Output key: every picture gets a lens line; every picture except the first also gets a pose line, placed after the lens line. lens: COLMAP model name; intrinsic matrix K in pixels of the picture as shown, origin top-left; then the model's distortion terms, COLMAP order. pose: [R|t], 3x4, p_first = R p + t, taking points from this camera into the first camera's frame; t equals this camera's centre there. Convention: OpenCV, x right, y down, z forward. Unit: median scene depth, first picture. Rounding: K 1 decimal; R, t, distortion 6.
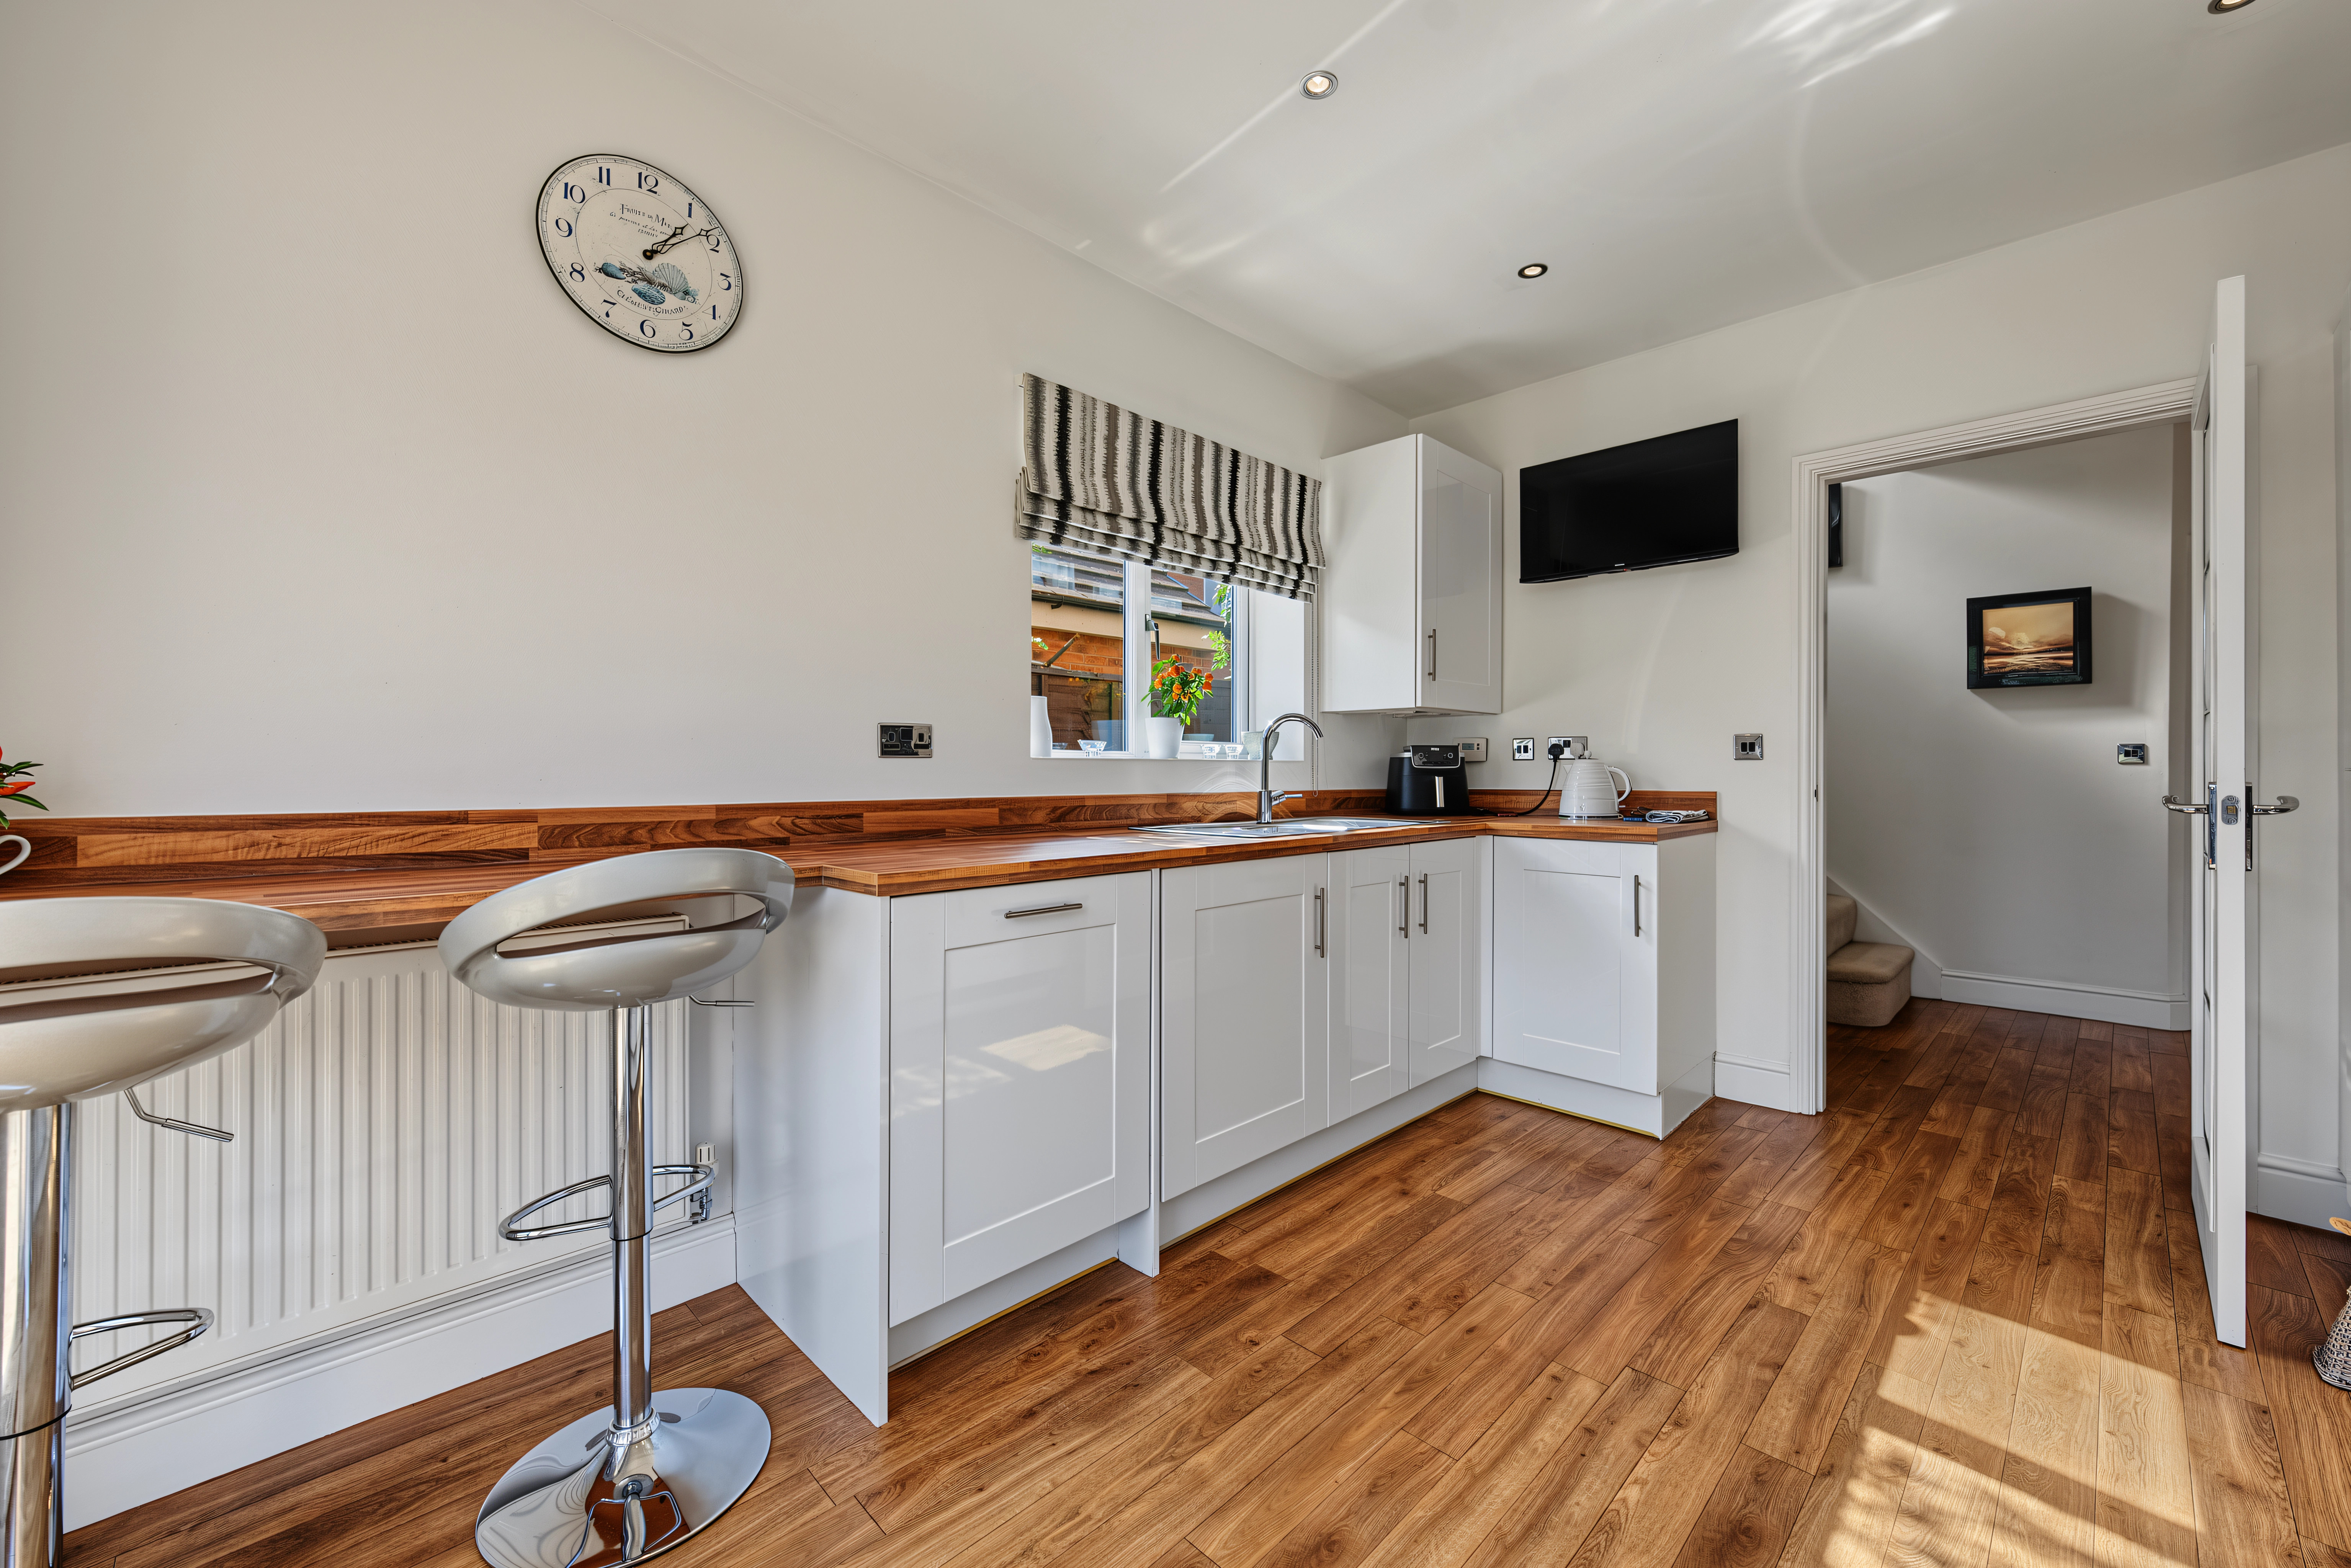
lens RADIAL K [[919.9, 0, 1205.6], [0, 919.9, 766.3], [0, 0, 1]] dist [0.001878, -0.000057]
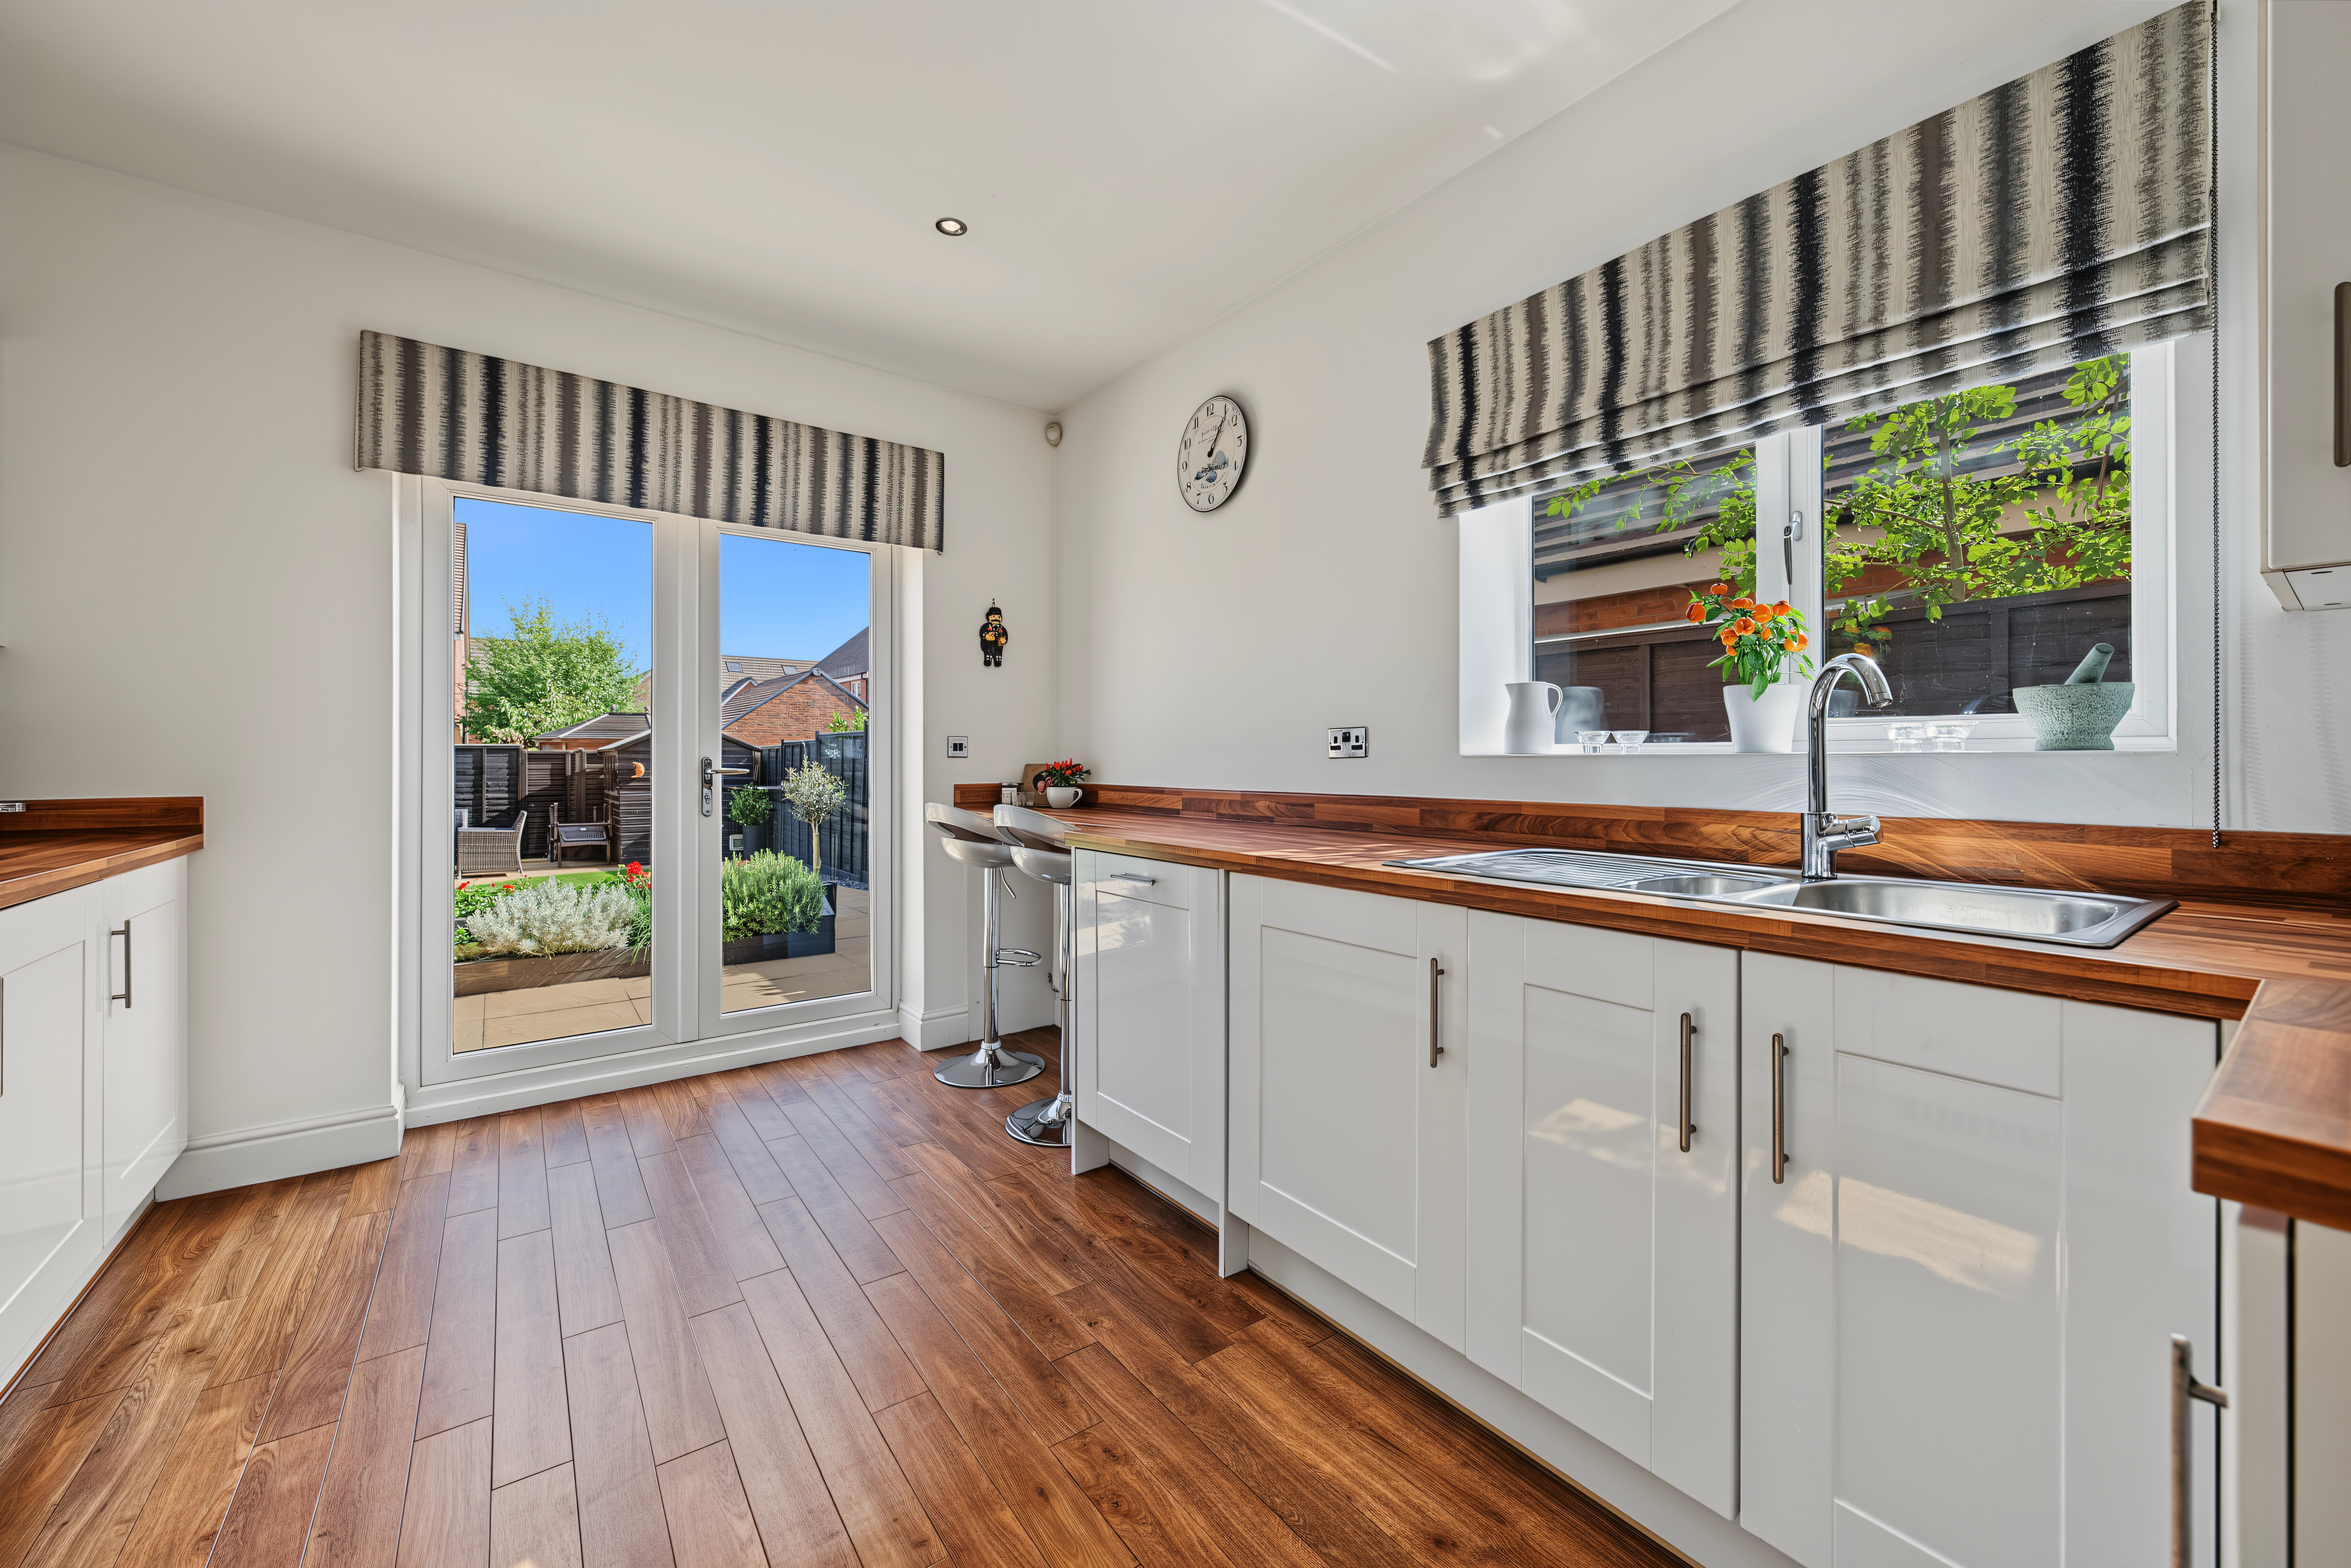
lens RADIAL K [[919.9, 0, 1205.6], [0, 919.9, 766.3], [0, 0, 1]] dist [0.001878, -0.000057]
pose [[-0.141049, -0.003659, -0.989996, 0.935843], [-0.005465, 0.999981, -0.002917, 0.006360], [0.989988, 0.004999, -0.141066, 1.125282]]
